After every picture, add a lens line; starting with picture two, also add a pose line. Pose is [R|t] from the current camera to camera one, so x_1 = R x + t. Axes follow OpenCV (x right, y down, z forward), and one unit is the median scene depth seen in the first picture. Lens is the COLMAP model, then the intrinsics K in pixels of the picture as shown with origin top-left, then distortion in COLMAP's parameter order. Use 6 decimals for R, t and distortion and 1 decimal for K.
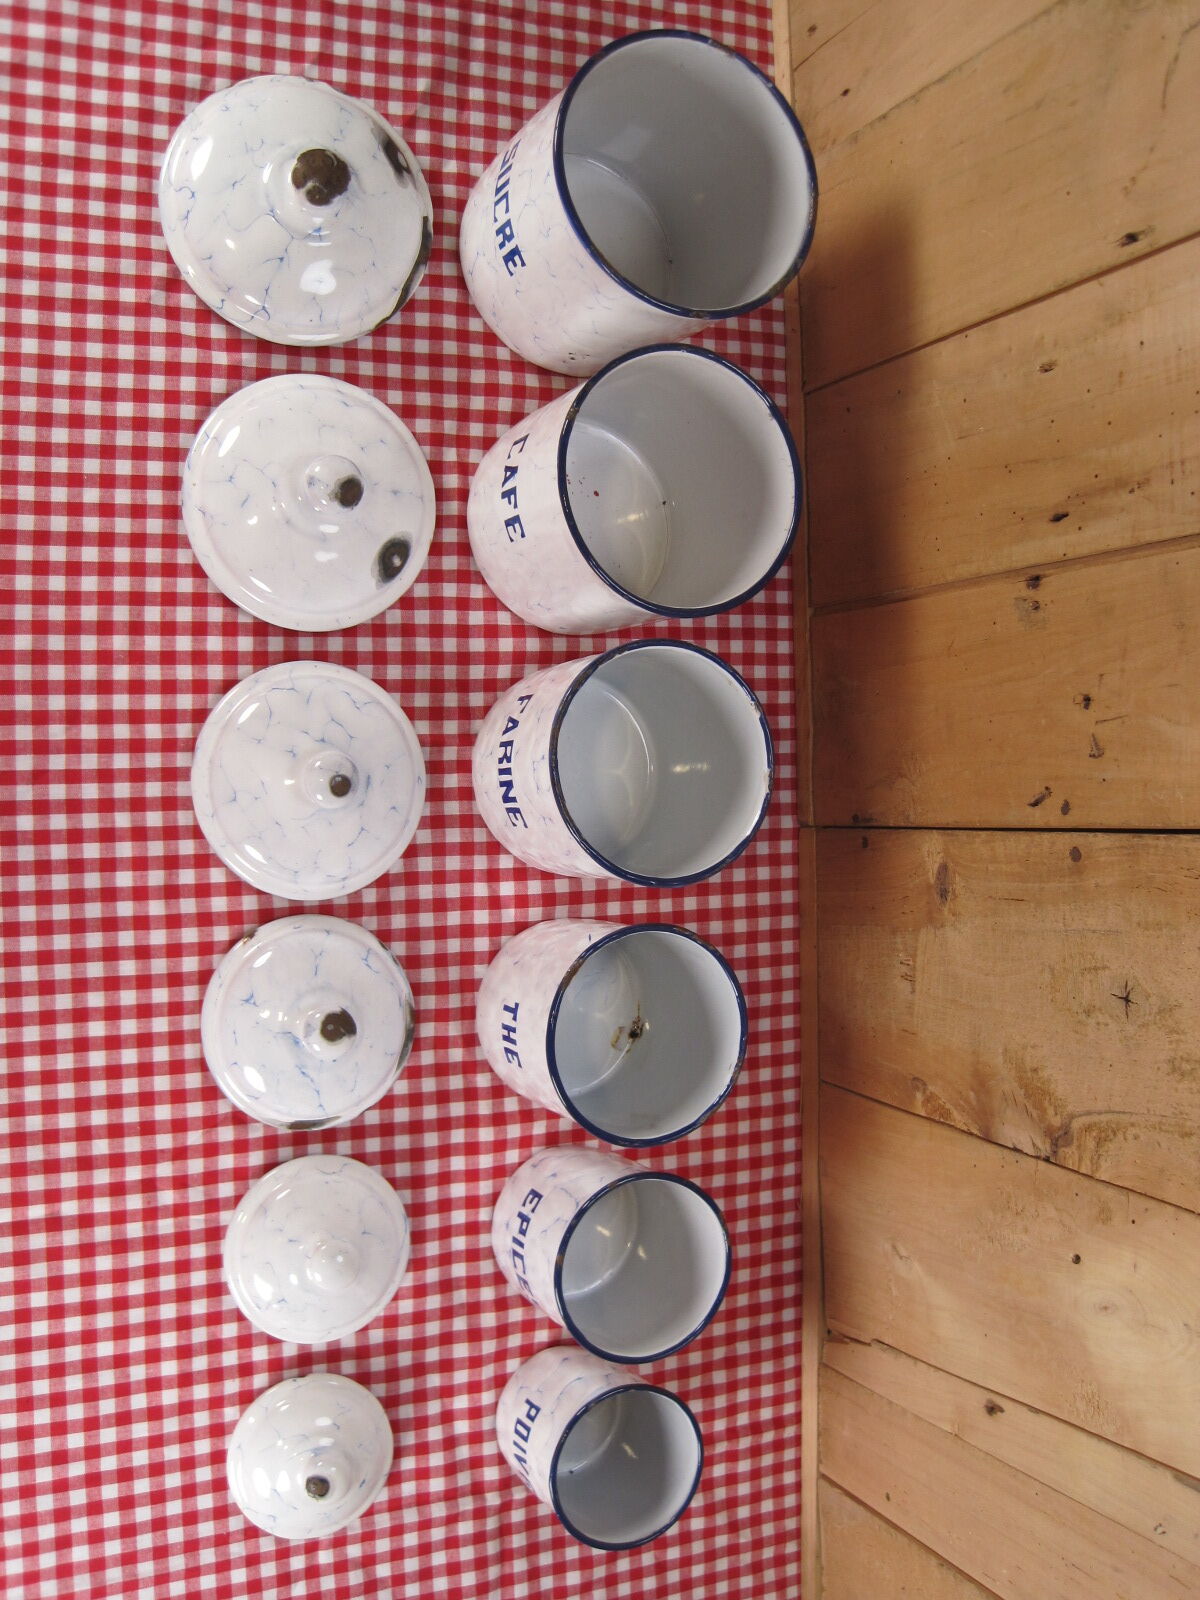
lens RADIAL K [[1645.8, 0, 613.8], [0, 1645.8, 796.5], [0, 0, 1]] dist [-0.128761, 0.000000]
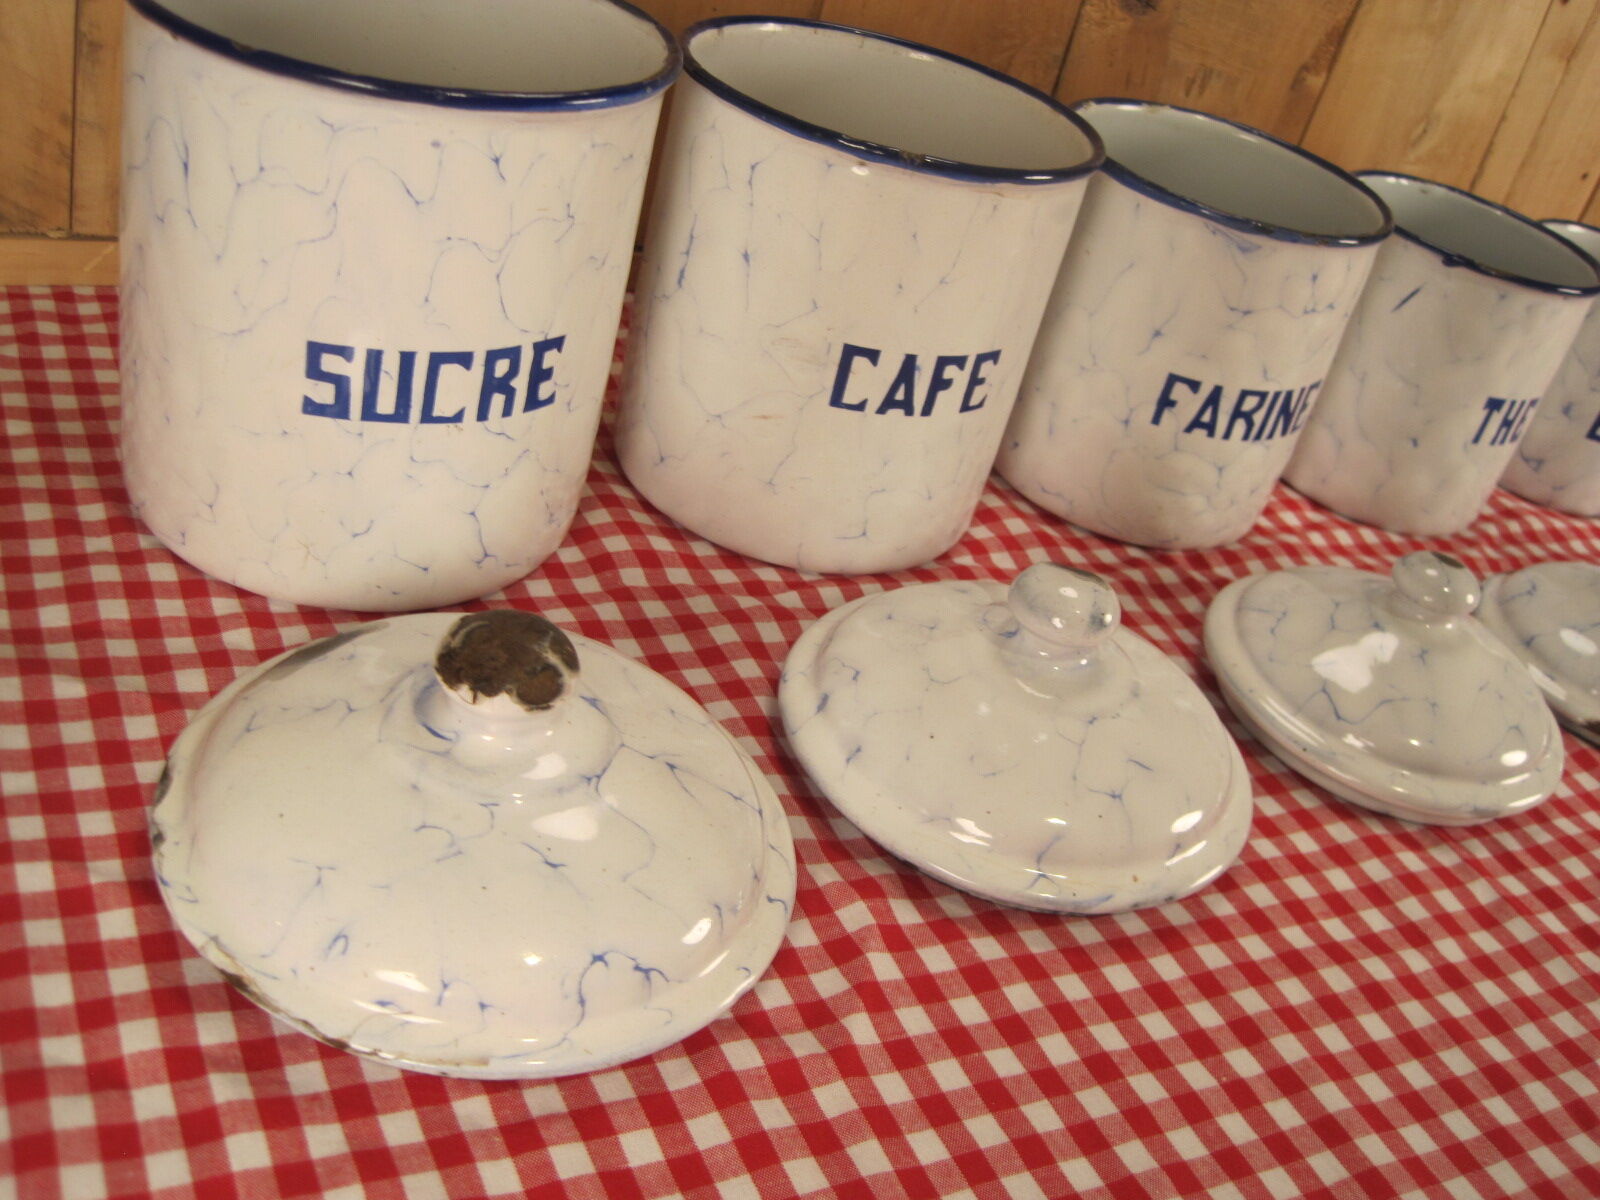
lens RADIAL K [[1645.8, 0, 813.0], [0, 1645.8, 593.1], [0, 0, 1]] dist [-0.128761, 0.000000]
pose [[-0.276593, -0.864612, 0.419455, -0.356801], [0.877099, -0.048776, 0.477827, -0.499876], [-0.392675, 0.500067, 0.771842, 0.596886]]
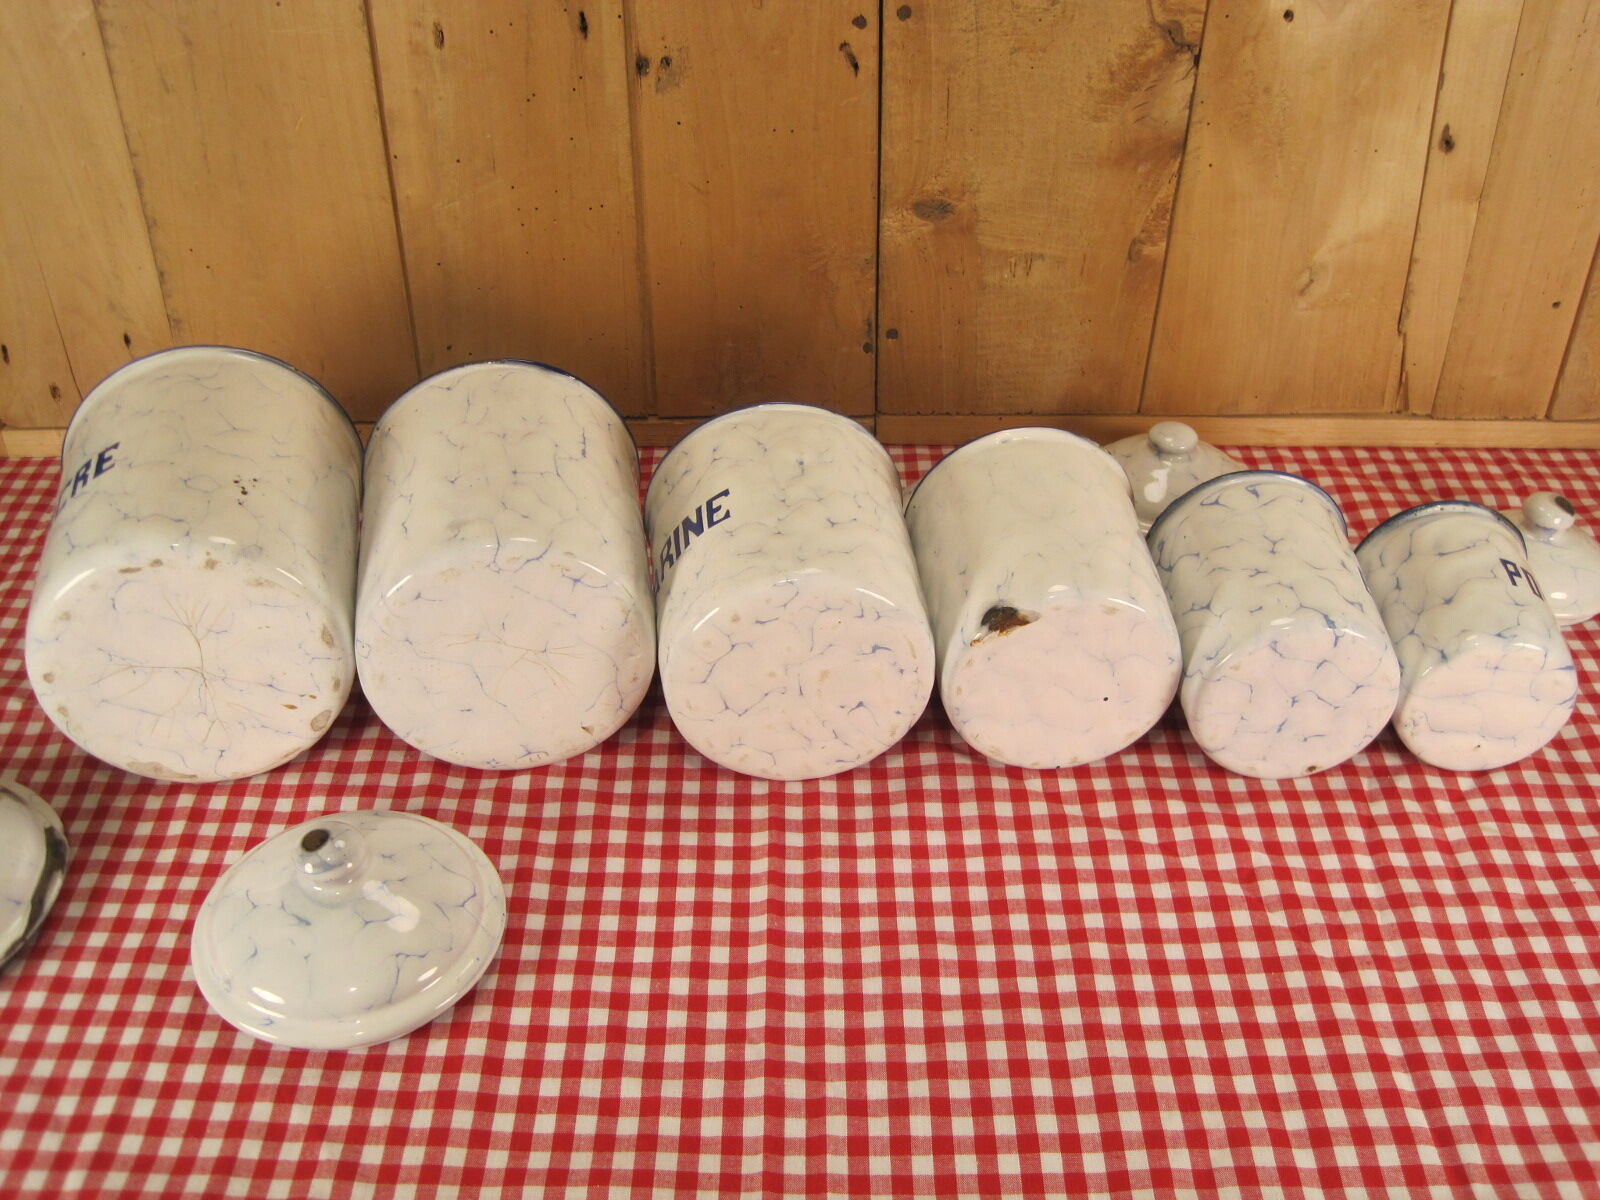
lens RADIAL K [[1645.8, 0, 802.8], [0, 1645.8, 588.0], [0, 0, 1]] dist [-0.128761, 0.000000]
pose [[0.018577, -0.877999, 0.478302, -0.492045], [0.999769, 0.011137, -0.018386, -0.006017], [0.010816, 0.478533, 0.878003, 0.232770]]
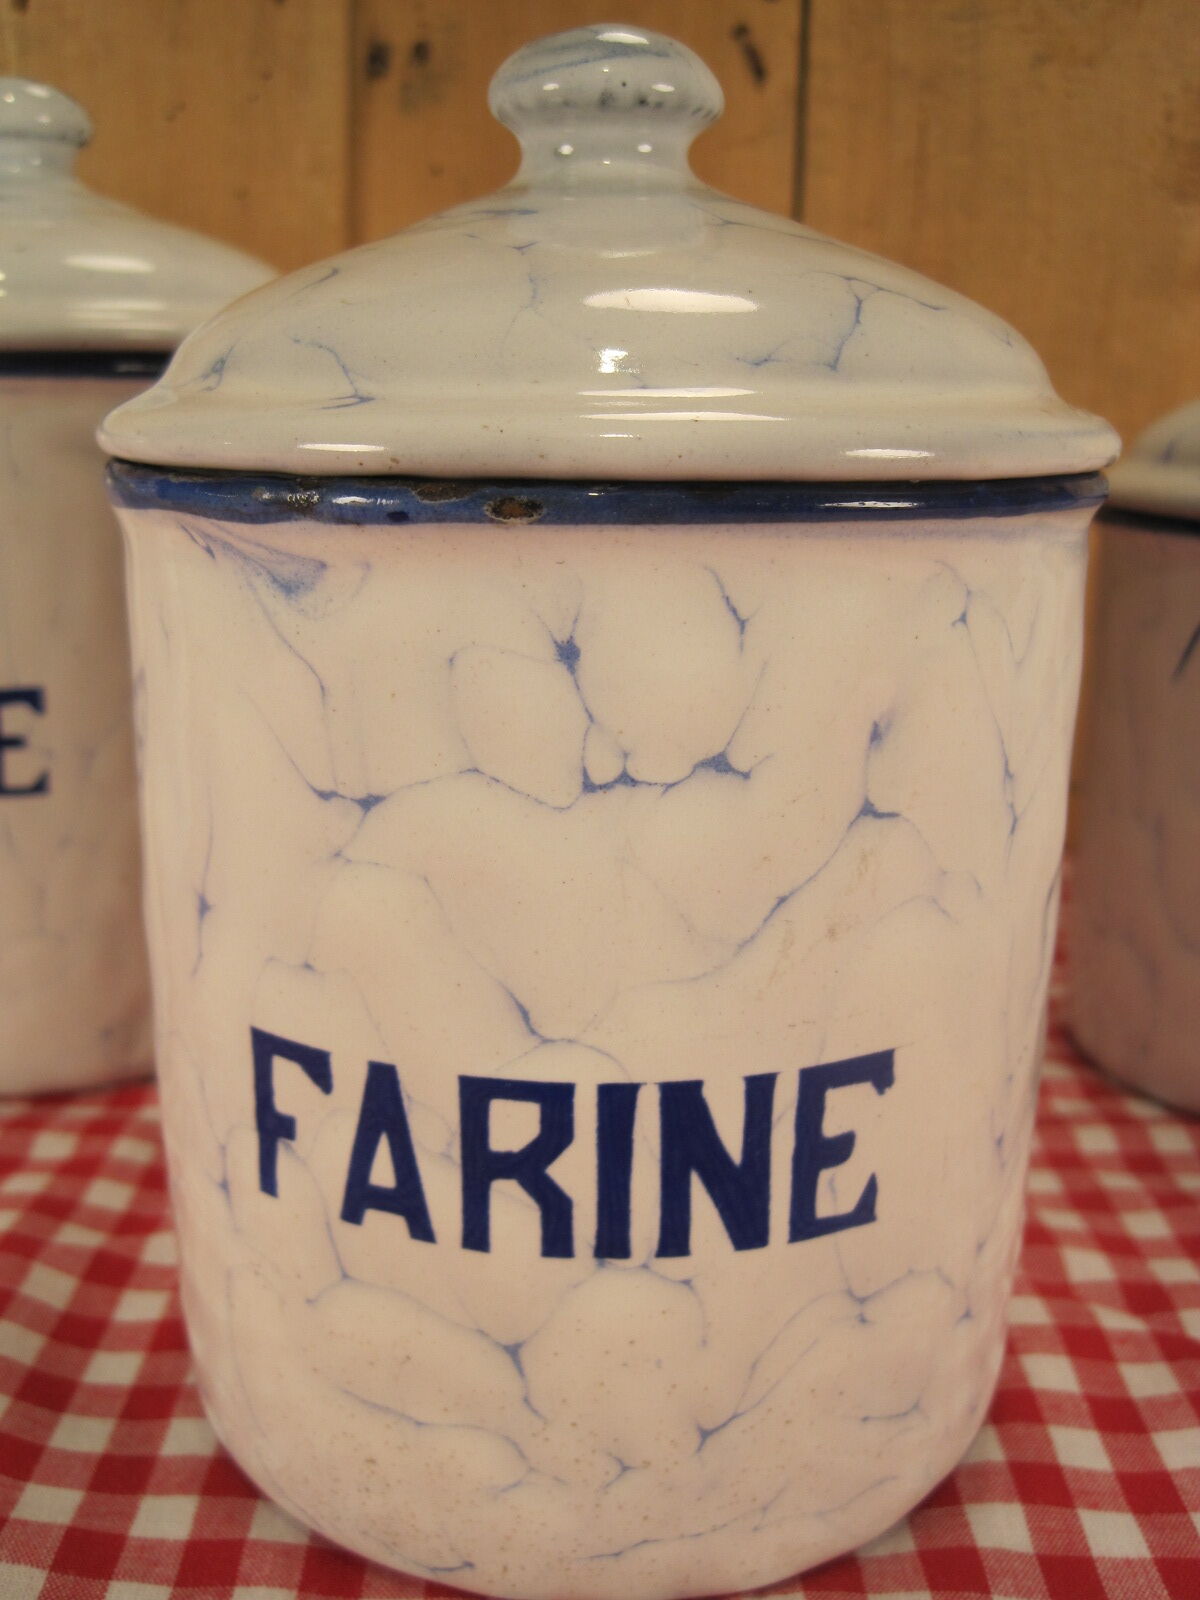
lens RADIAL K [[1632.0, 0, 643.1], [0, 1632.0, 857.6], [0, 0, 1]] dist [-0.100651, 0.000000]
pose [[0.023675, -0.659217, 0.751580, -0.187855], [0.999286, 0.037746, 0.001629, -0.013417], [-0.029443, 0.751005, 0.659640, 0.844249]]
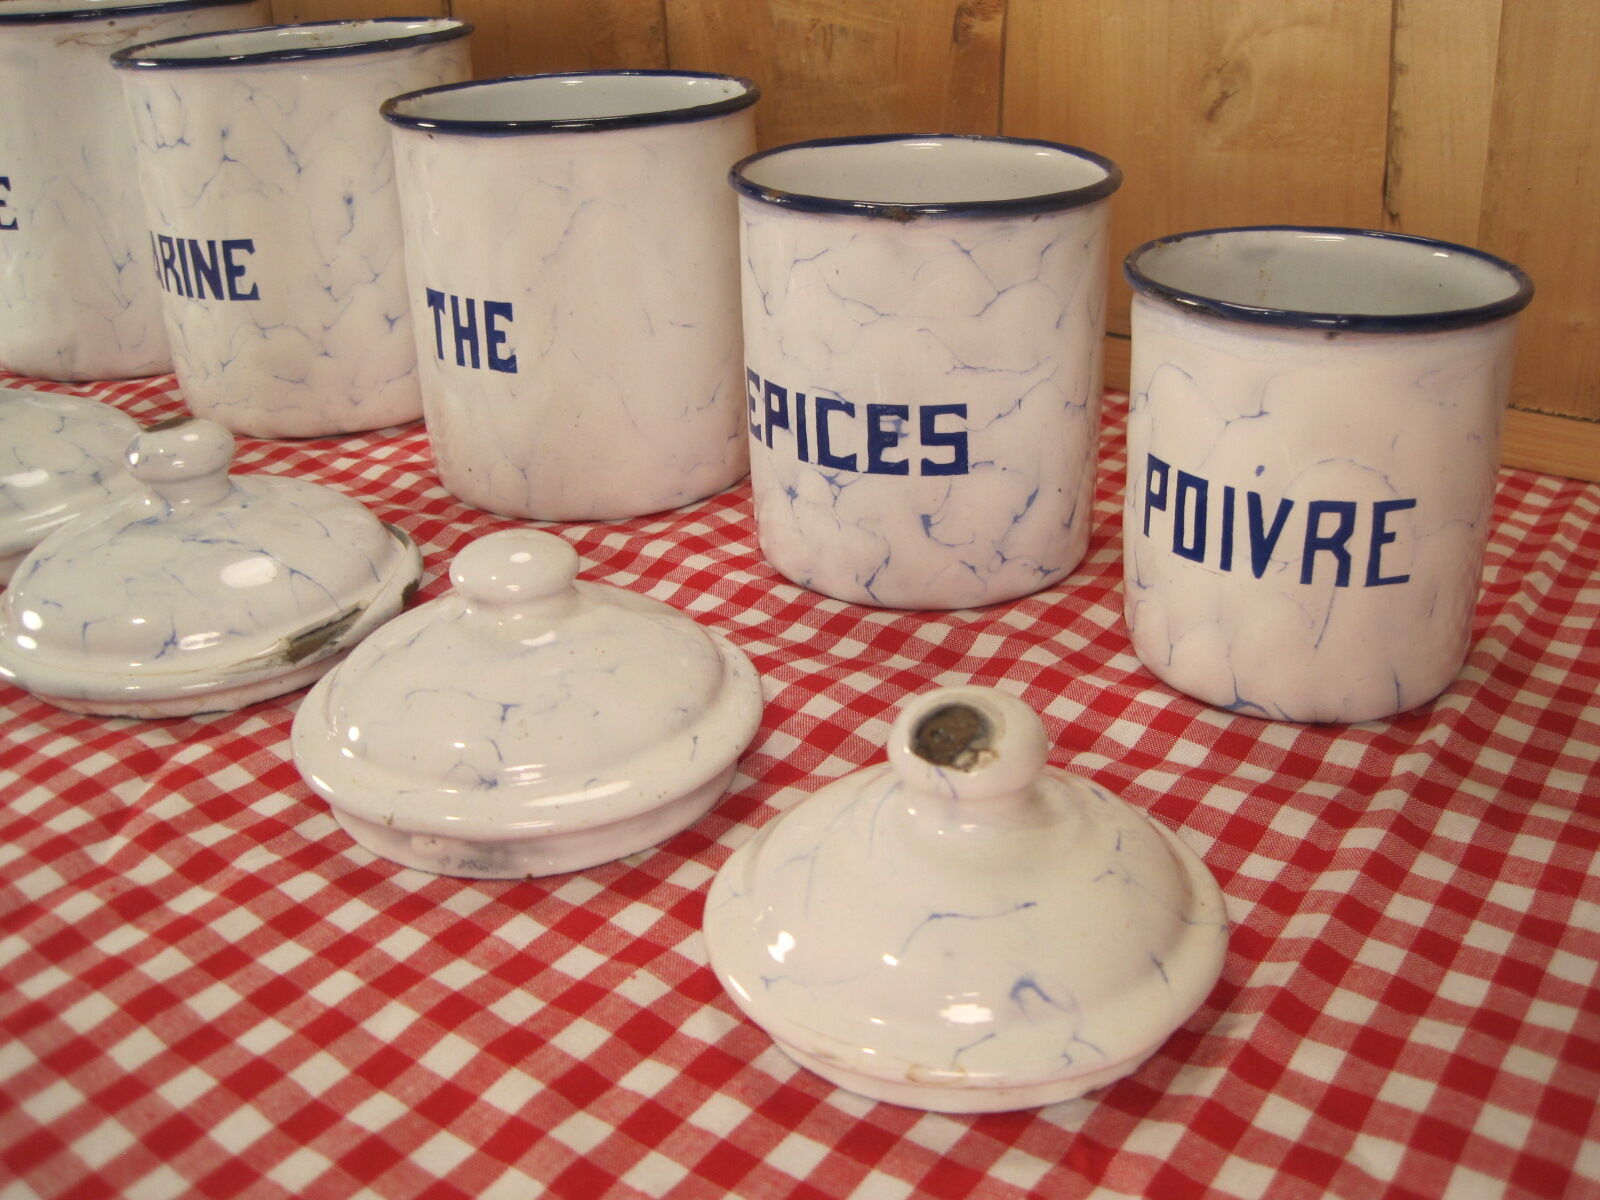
lens RADIAL K [[1645.8, 0, 788.3], [0, 1645.8, 582.7], [0, 0, 1]] dist [-0.128761, 0.000000]
pose [[0.544648, -0.690636, 0.475795, -0.323542], [0.791628, 0.236036, -0.563570, 0.559150], [0.276917, 0.683600, 0.675283, 0.724446]]
